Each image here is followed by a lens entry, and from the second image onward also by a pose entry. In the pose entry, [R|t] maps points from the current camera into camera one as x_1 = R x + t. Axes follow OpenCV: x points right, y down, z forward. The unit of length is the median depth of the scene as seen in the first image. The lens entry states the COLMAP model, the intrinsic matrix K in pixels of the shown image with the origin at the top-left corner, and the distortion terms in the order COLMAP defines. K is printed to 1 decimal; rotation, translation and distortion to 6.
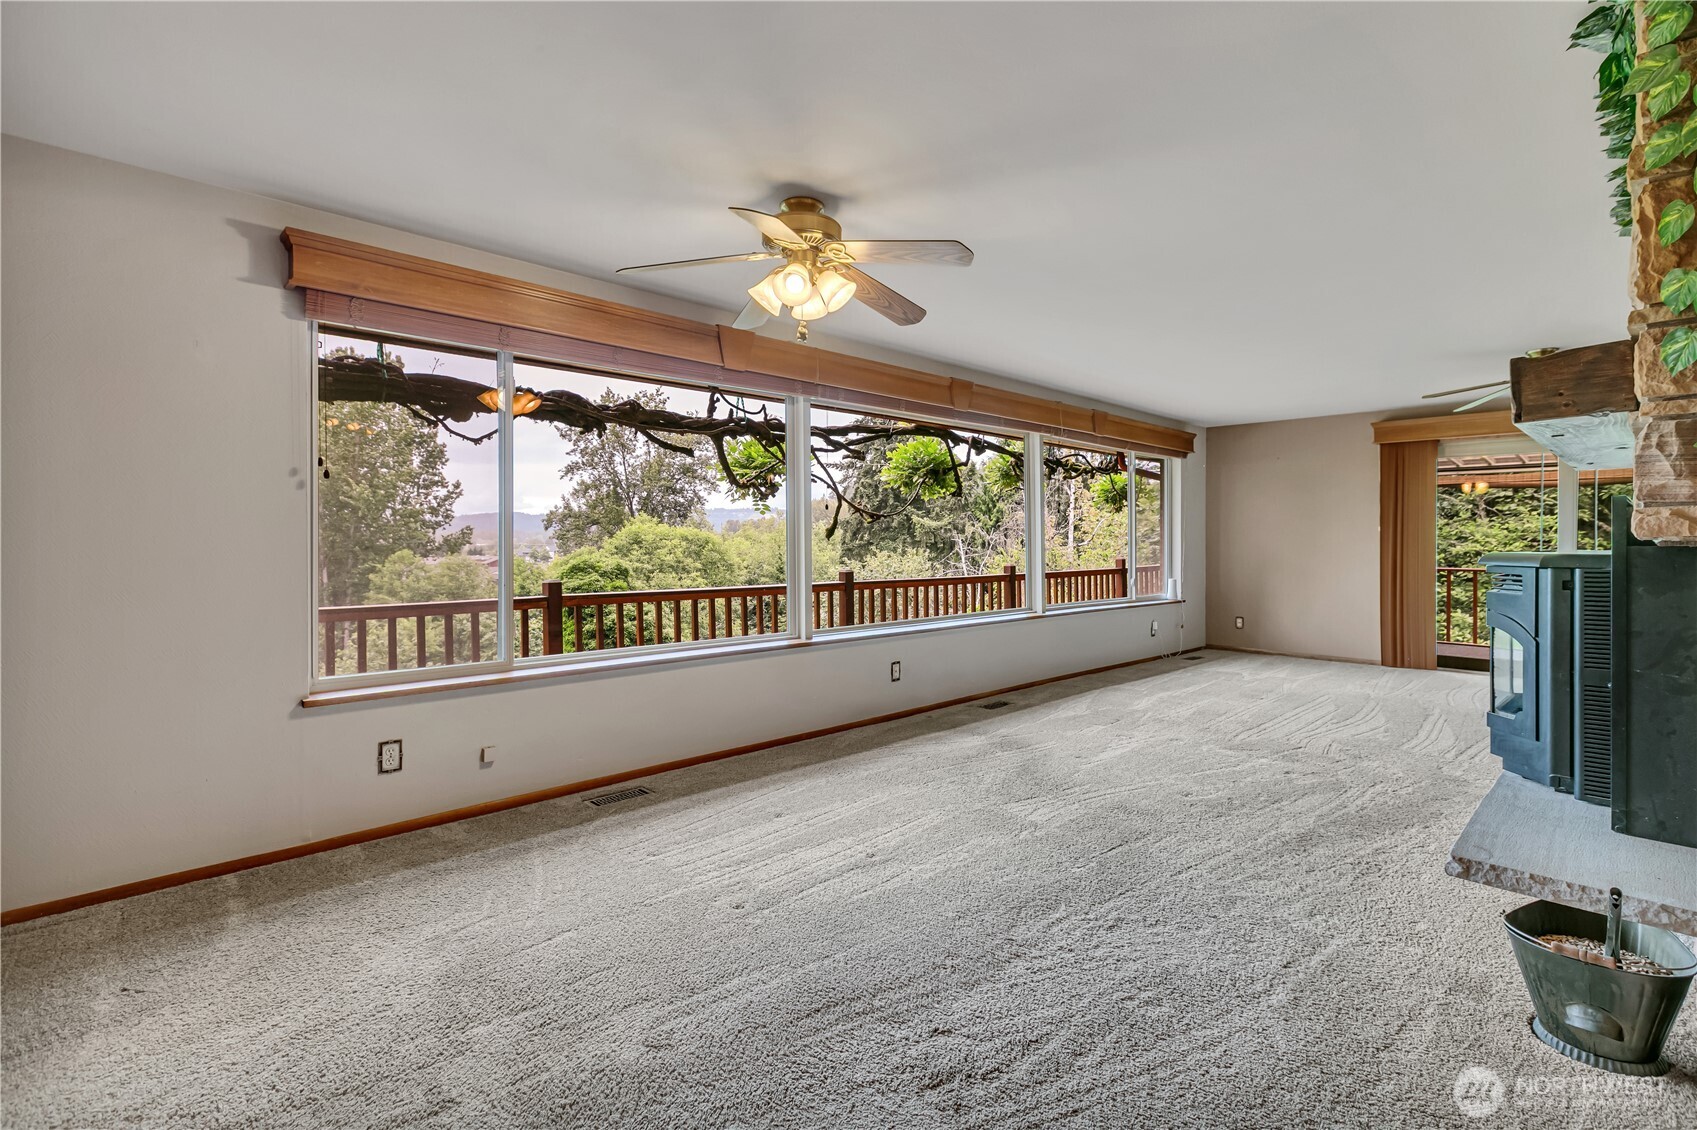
lens RADIAL K [[785.3, 0, 860.6], [0, 785.3, 543.7], [0, 0, 1]] dist [0.003865, -0.000966]
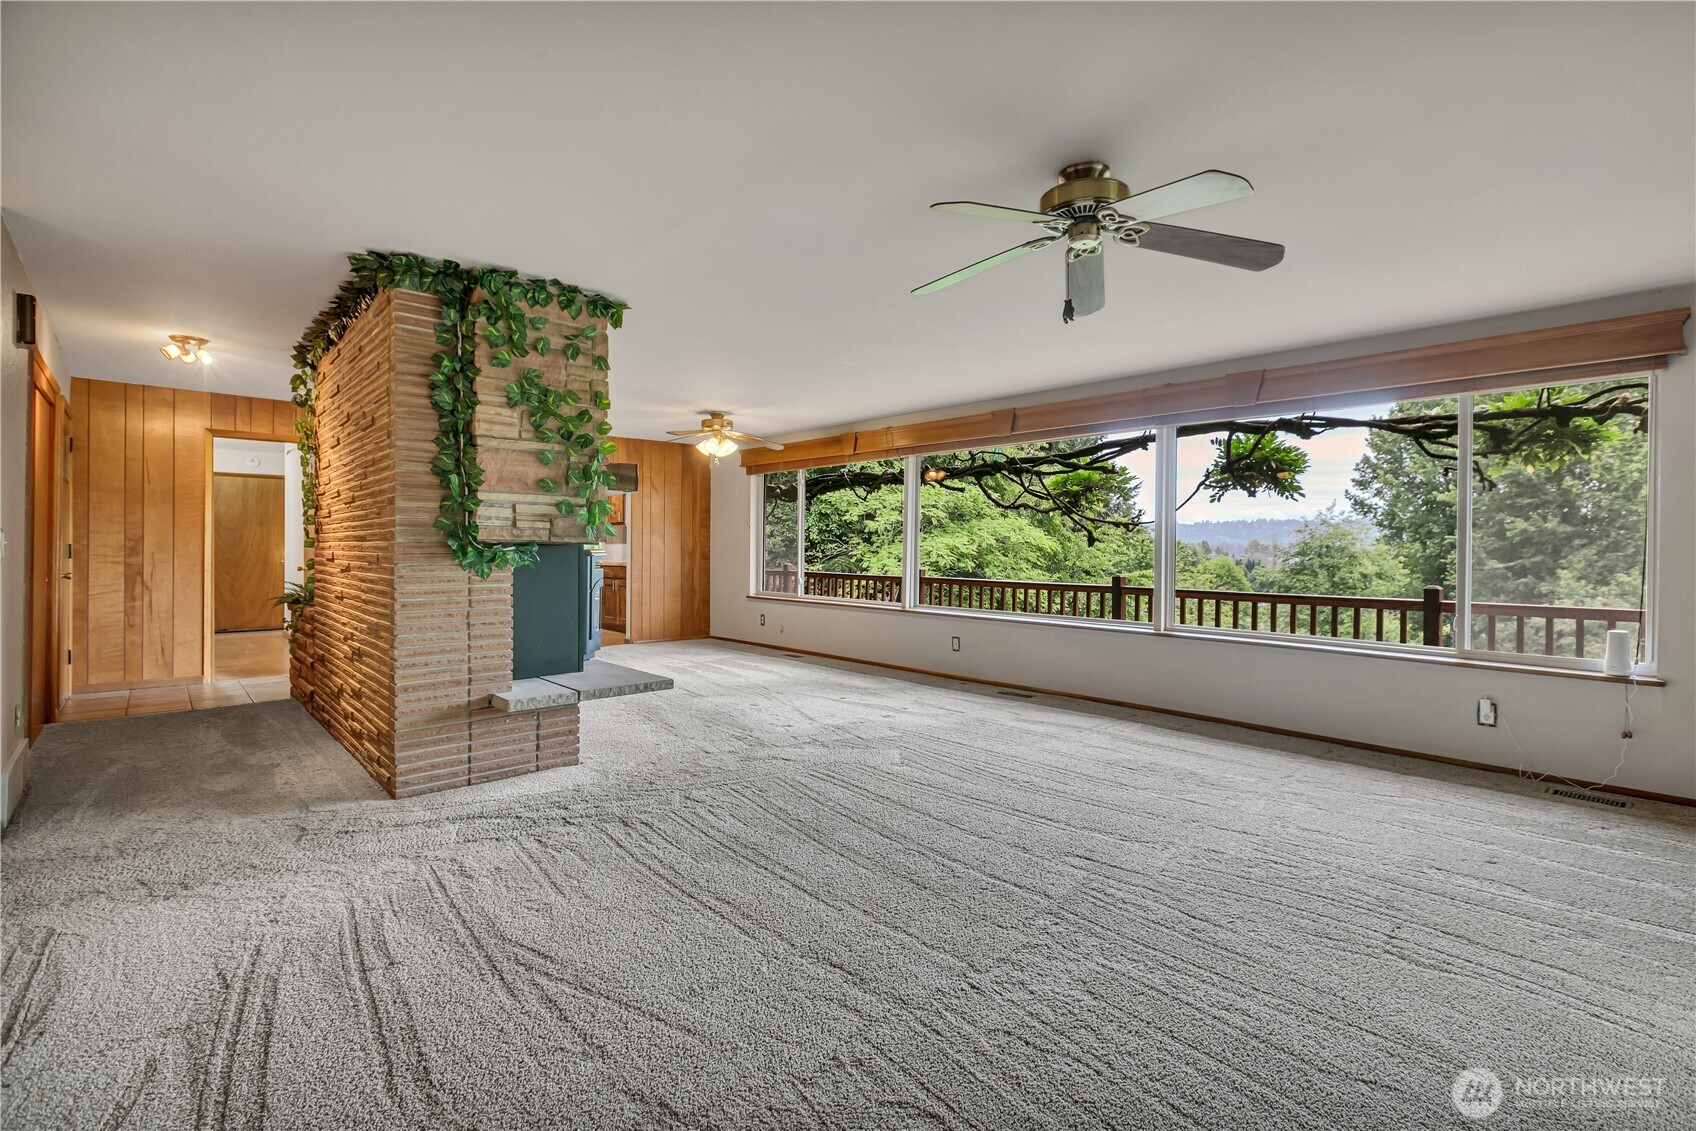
lens RADIAL K [[755.2, 0, 848.8], [0, 755.2, 550.6], [0, 0, 1]] dist [0.001725, -0.000011]
pose [[-0.025695, 0.004417, -0.999660, 0.984770], [-0.011639, 0.999921, 0.004717, -0.000740], [0.999602, 0.011756, -0.025642, 0.623479]]
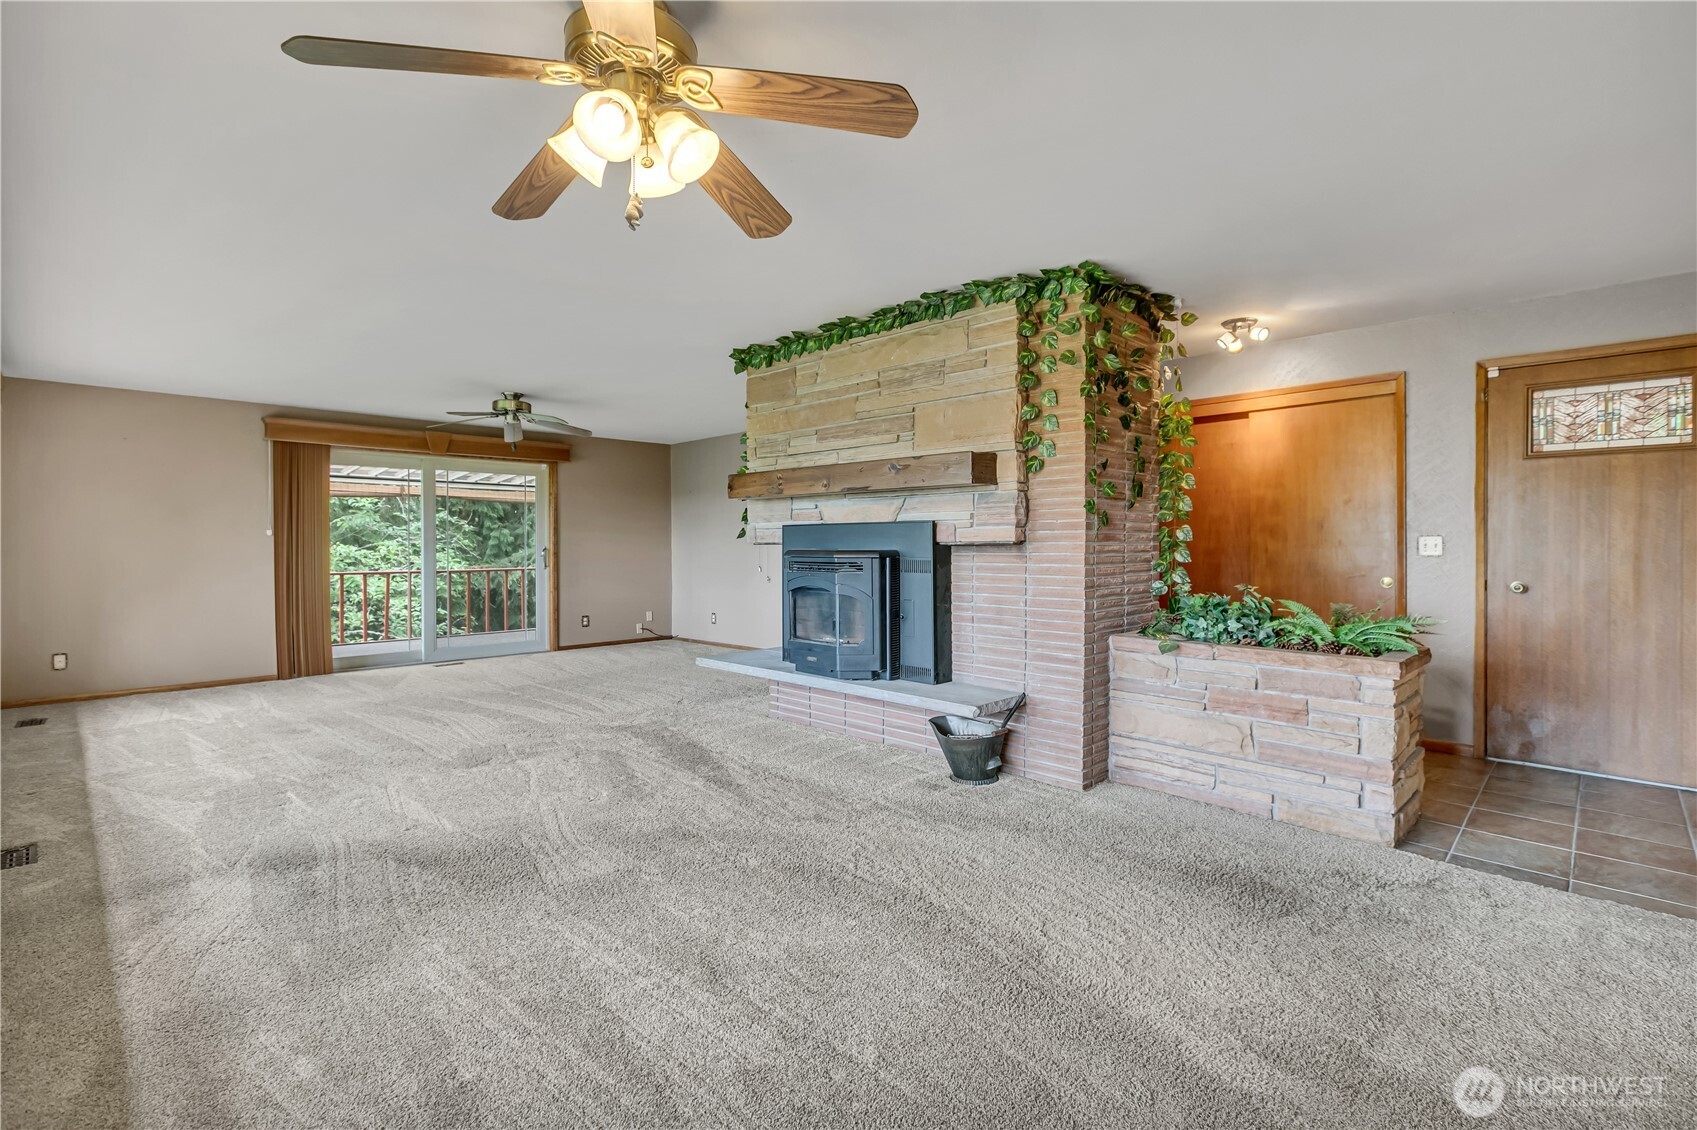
lens RADIAL K [[785.3, 0, 857.8], [0, 785.3, 557.9], [0, 0, 1]] dist [0.003865, -0.000966]
pose [[-0.037578, -0.017653, 0.999138, -0.299596], [0.007906, 0.999807, 0.017962, -0.000721], [-0.999262, 0.008574, -0.037431, 0.356294]]
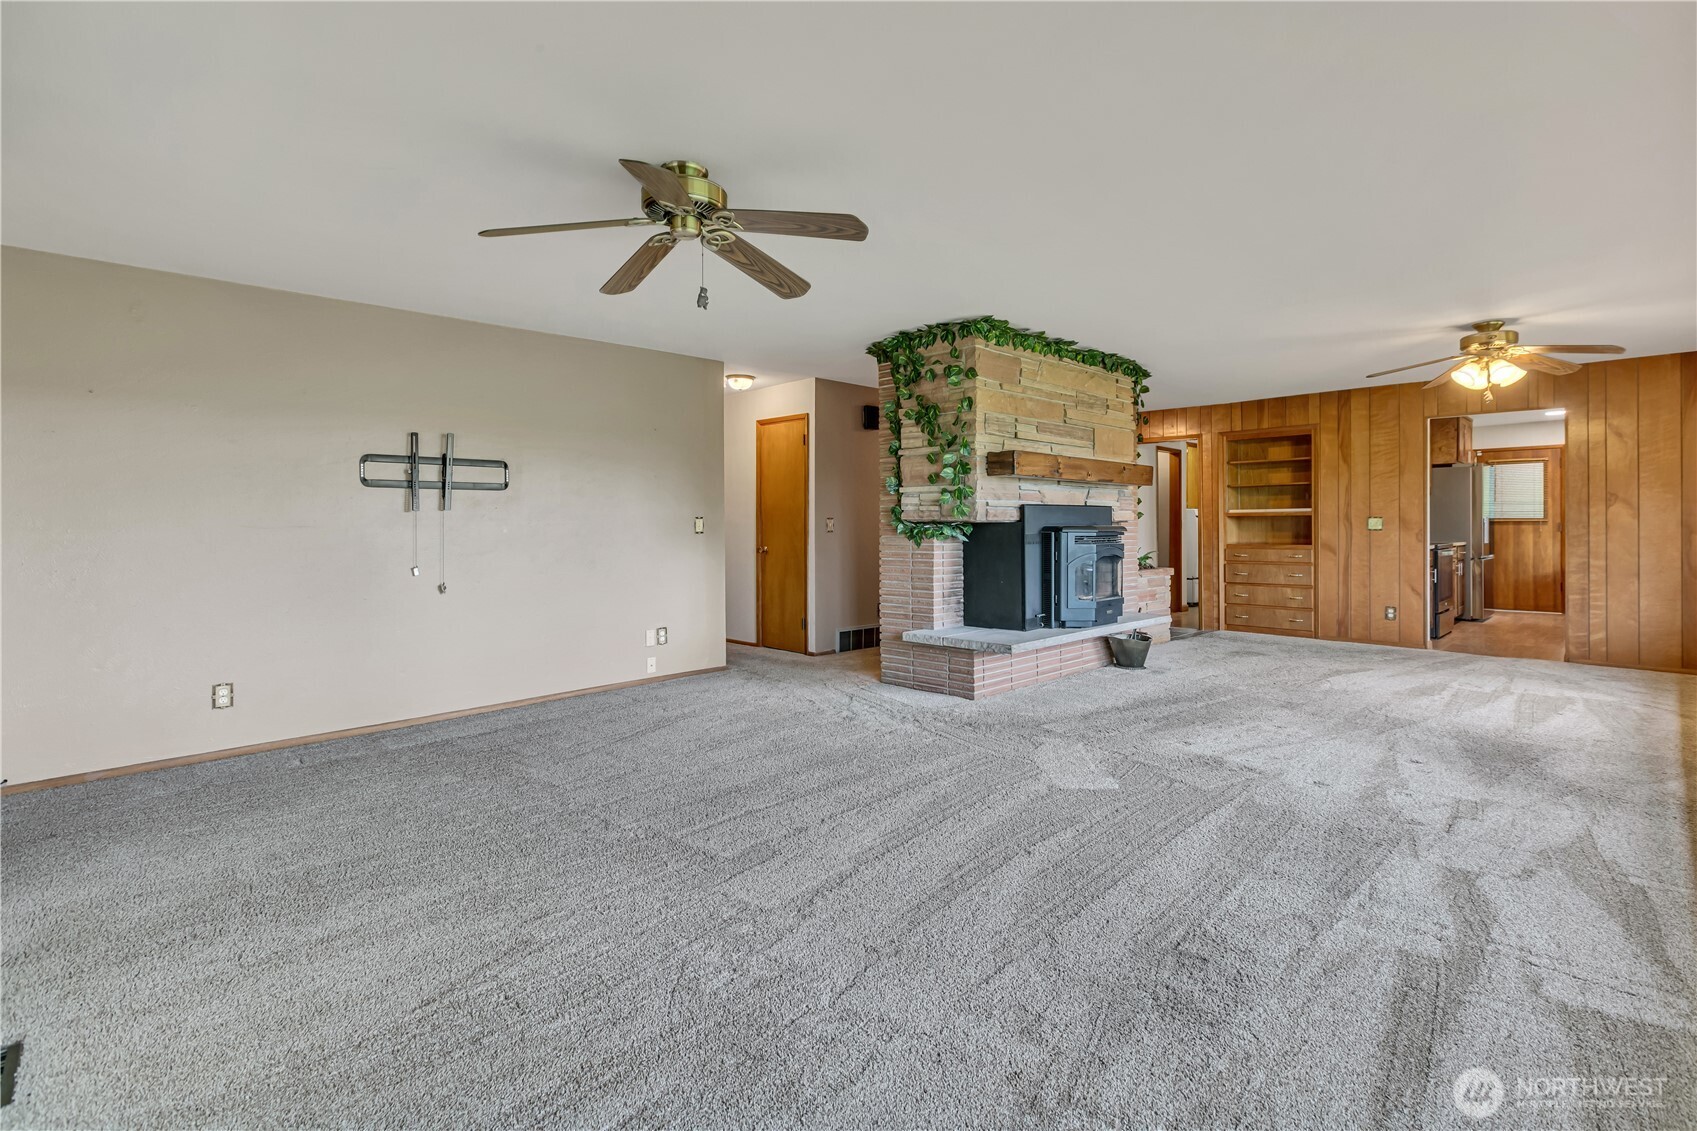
lens RADIAL K [[785.3, 0, 876.1], [0, 785.3, 522.3], [0, 0, 1]] dist [0.003865, -0.000966]
pose [[-0.999263, 0.003659, -0.038214, 0.551388], [0.003457, 0.999980, 0.005374, -0.004431], [0.038233, 0.005238, -0.999255, 1.118139]]
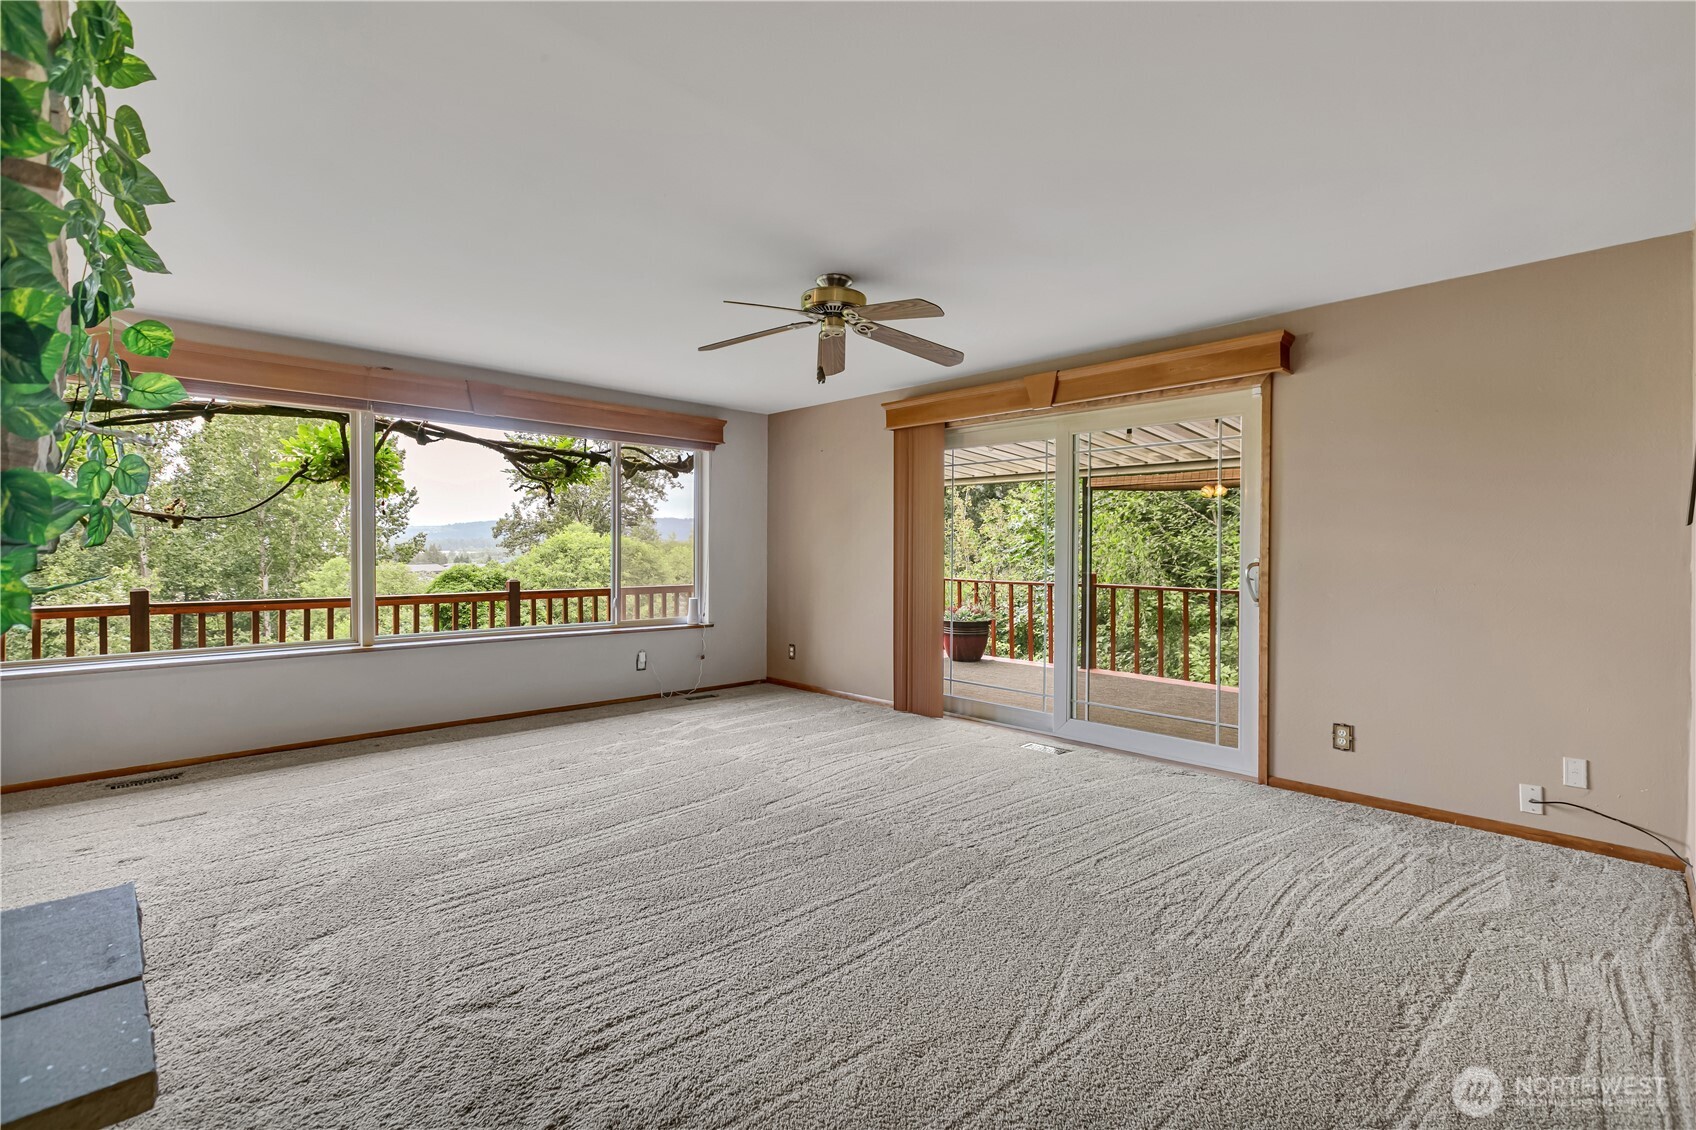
lens RADIAL K [[784.9, 0, 834.6], [0, 784.9, 549.0], [0, 0, 1]] dist [0.003865, -0.000966]
pose [[0.999989, 0.004103, -0.002094, 0.619490], [-0.004114, 0.999977, -0.005366, -0.003162], [0.002072, 0.005375, 0.999983, 0.212078]]
